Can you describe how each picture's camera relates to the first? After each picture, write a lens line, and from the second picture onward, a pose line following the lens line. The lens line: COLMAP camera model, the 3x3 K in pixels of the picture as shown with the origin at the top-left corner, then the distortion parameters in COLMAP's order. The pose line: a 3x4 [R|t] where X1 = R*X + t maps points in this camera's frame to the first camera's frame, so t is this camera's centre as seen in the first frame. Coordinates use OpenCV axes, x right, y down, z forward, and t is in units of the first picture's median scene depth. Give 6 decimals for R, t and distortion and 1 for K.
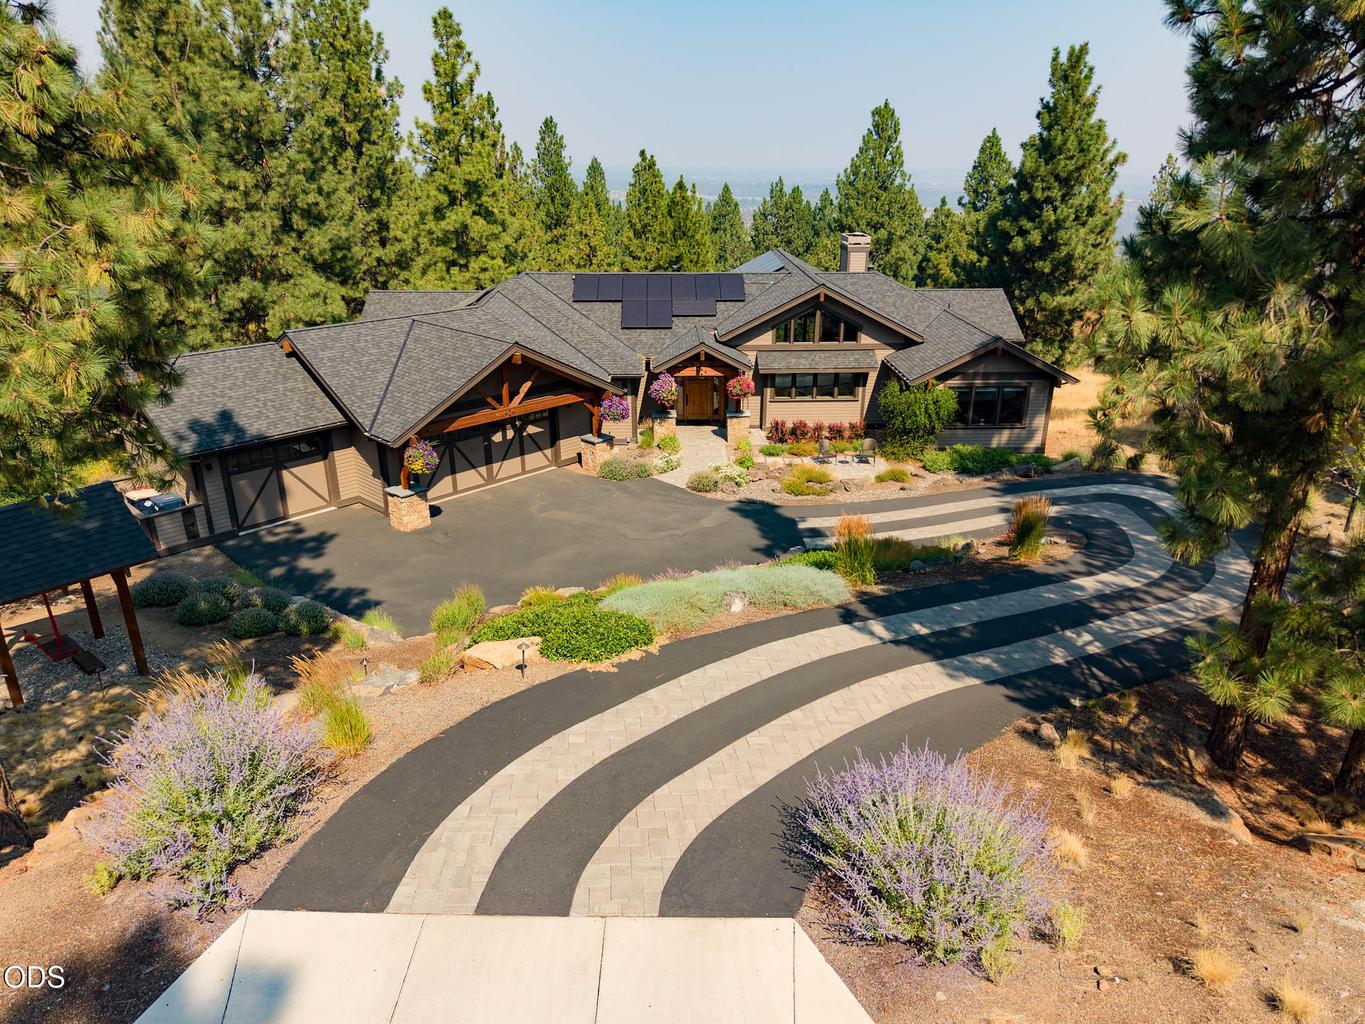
lens RADIAL K [[913.0, 0, 682.0], [0, 913.0, 512.4], [0, 0, 1]] dist [0.027052, -0.026978]
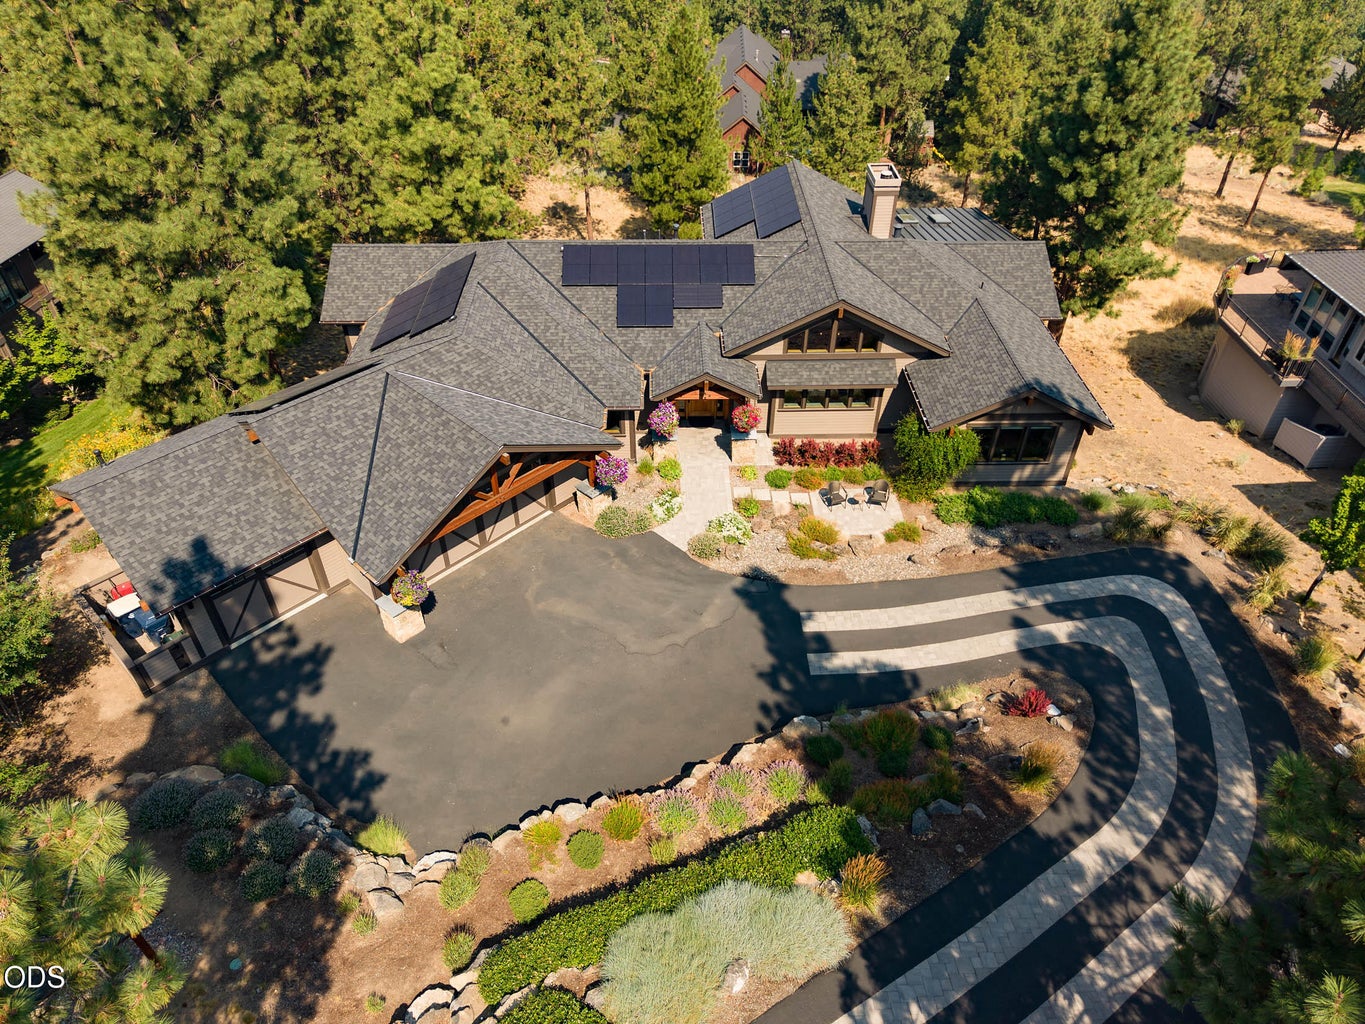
lens RADIAL K [[913.0, 0, 682.0], [0, 913.0, 512.4], [0, 0, 1]] dist [0.027052, -0.026978]
pose [[0.999988, 0.004597, 0.001414, -0.003034], [-0.004809, 0.950952, 0.309302, -0.345492], [0.000077, -0.309305, 0.950963, 0.093622]]
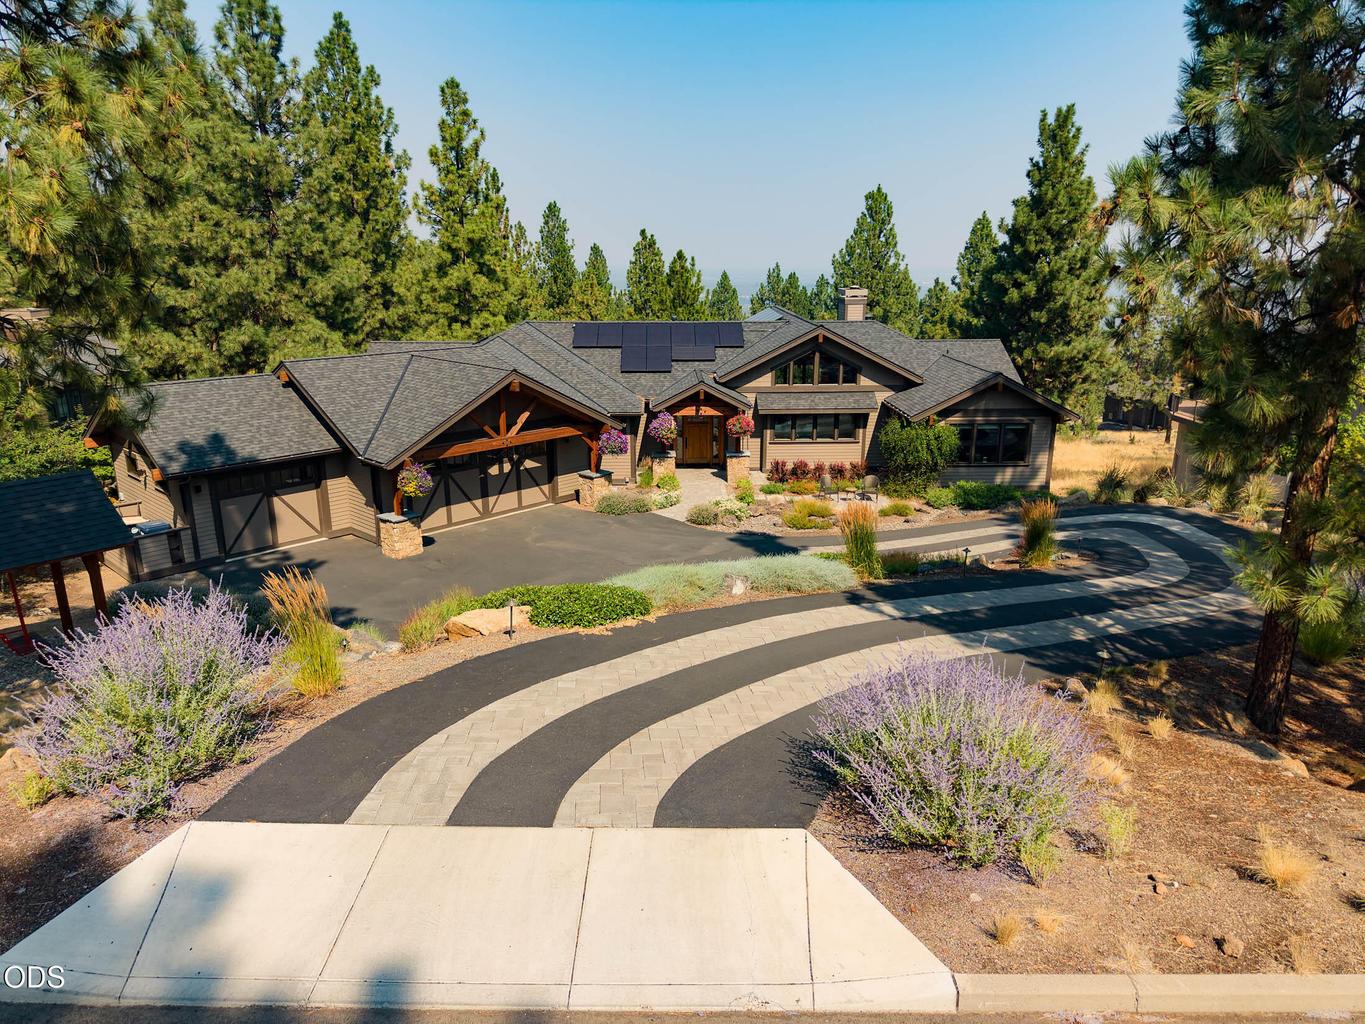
lens RADIAL K [[913.0, 0, 682.0], [0, 913.0, 512.4], [0, 0, 1]] dist [0.027052, -0.026978]
pose [[0.999999, -0.001230, -0.000095, 0.000764], [0.001214, 0.995077, -0.099093, 0.057471], [0.000216, 0.099093, 0.995078, 0.022028]]
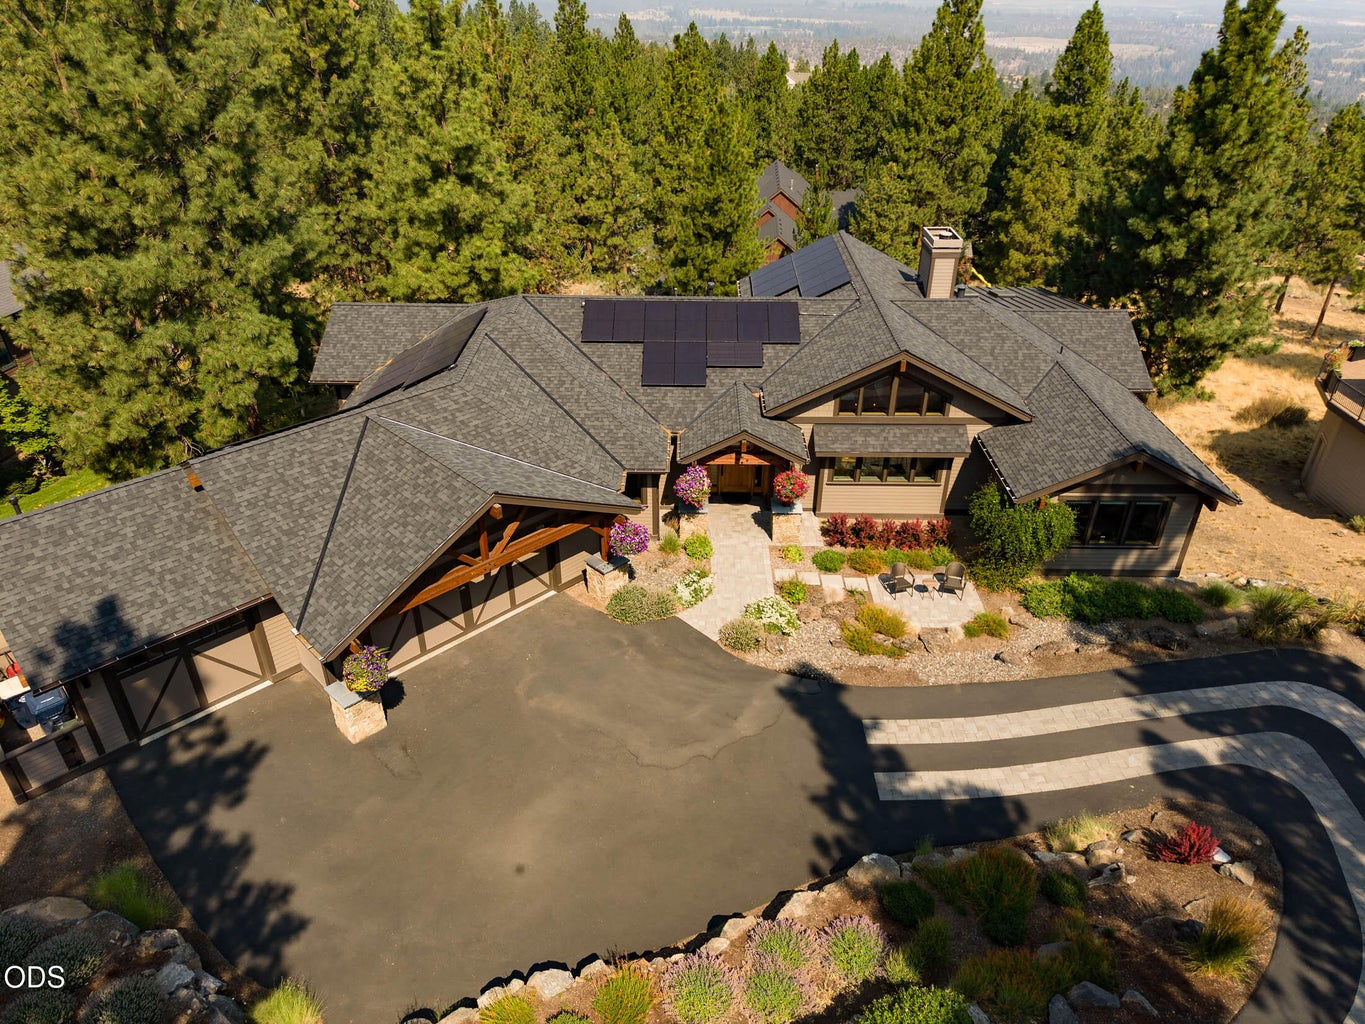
lens RADIAL K [[913.0, 0, 682.0], [0, 913.0, 512.4], [0, 0, 1]] dist [0.027052, -0.026978]
pose [[0.999254, 0.023220, -0.030850, -0.005575], [-0.017890, 0.986463, 0.163006, -0.250306], [0.034217, -0.162333, 0.986143, 0.233281]]
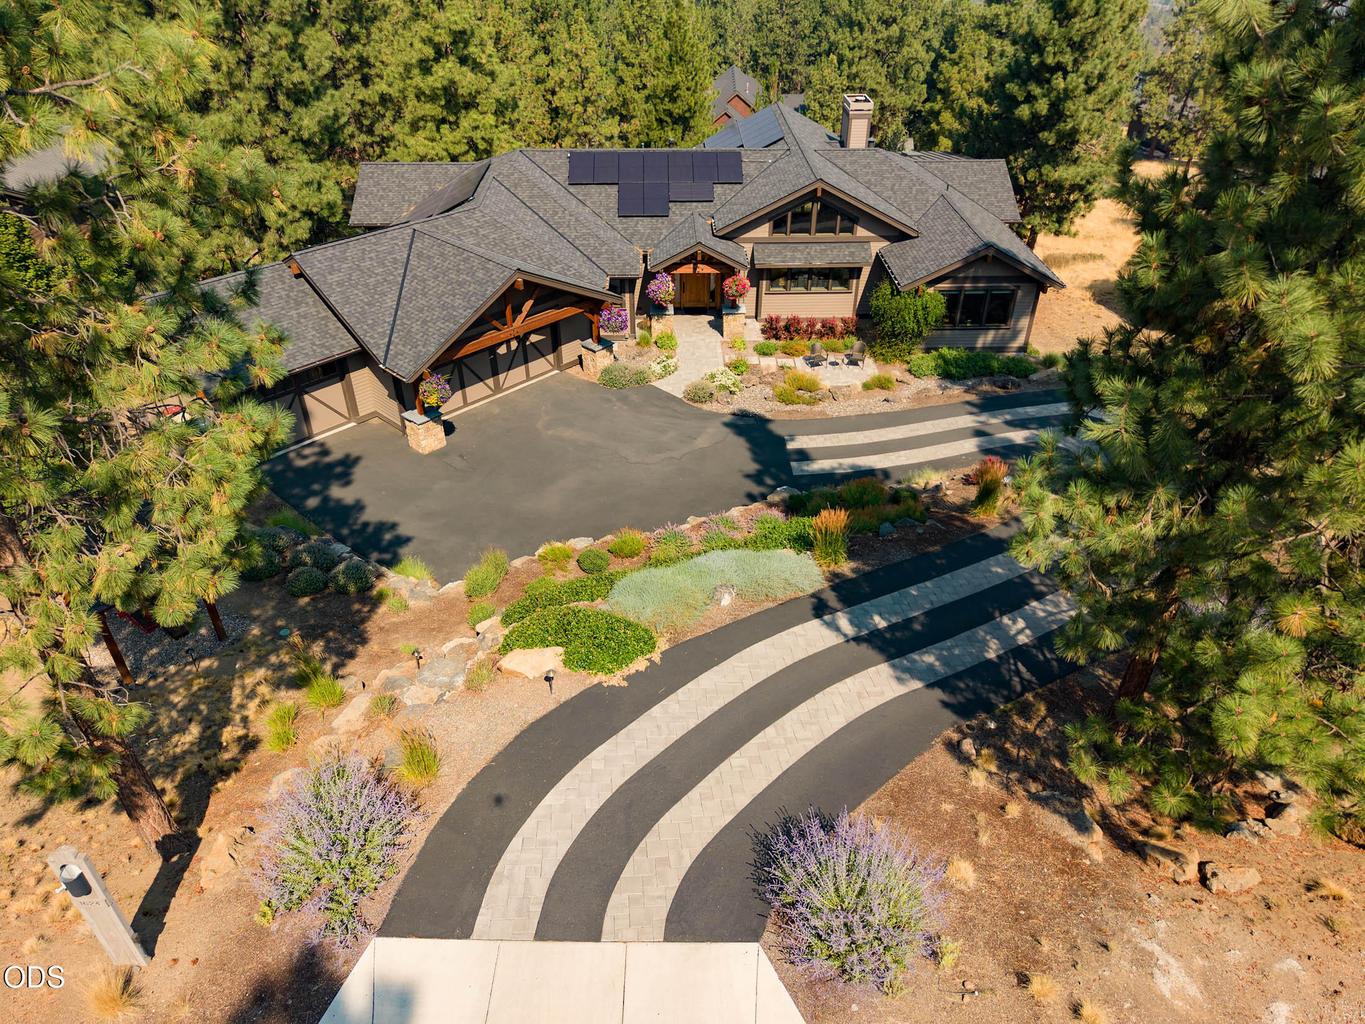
lens RADIAL K [[913.0, 0, 682.0], [0, 913.0, 512.4], [0, 0, 1]] dist [0.027052, -0.026978]
pose [[0.999993, -0.000241, 0.003604, -0.000475], [-0.000613, 0.971985, 0.235042, -0.138362], [-0.003560, -0.235042, 0.971979, -0.058057]]
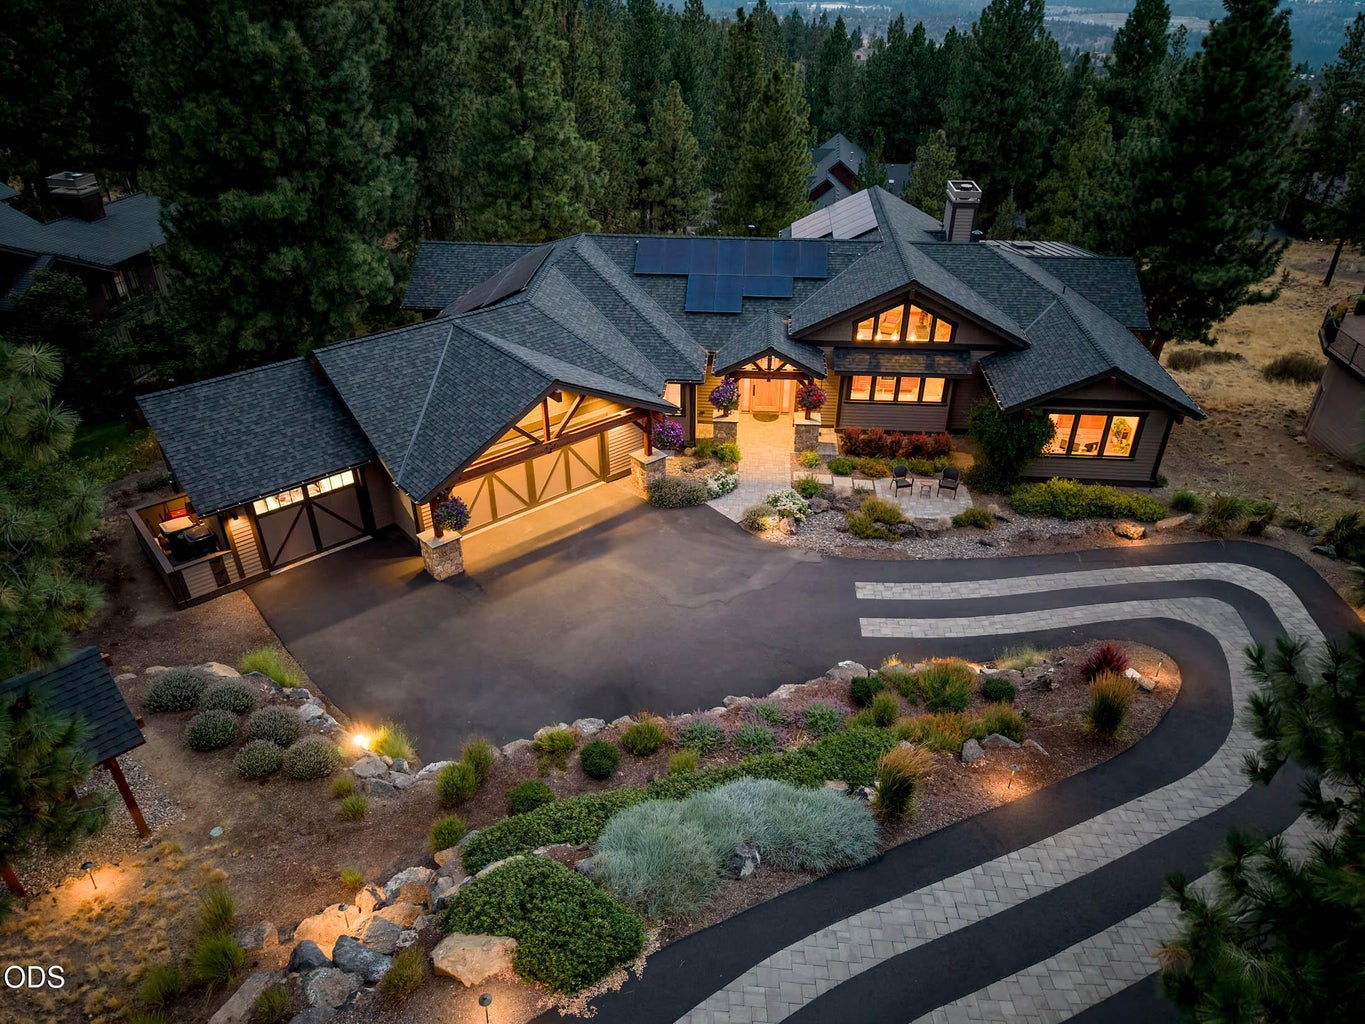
lens RADIAL K [[915.6, 0, 681.9], [0, 915.6, 511.5], [0, 0, 1]] dist [0.021847, -0.017593]
pose [[0.993981, 0.057659, -0.093153, 0.029292], [-0.039850, 0.982339, 0.182817, -0.194930], [0.102049, -0.178004, 0.978724, 0.086589]]
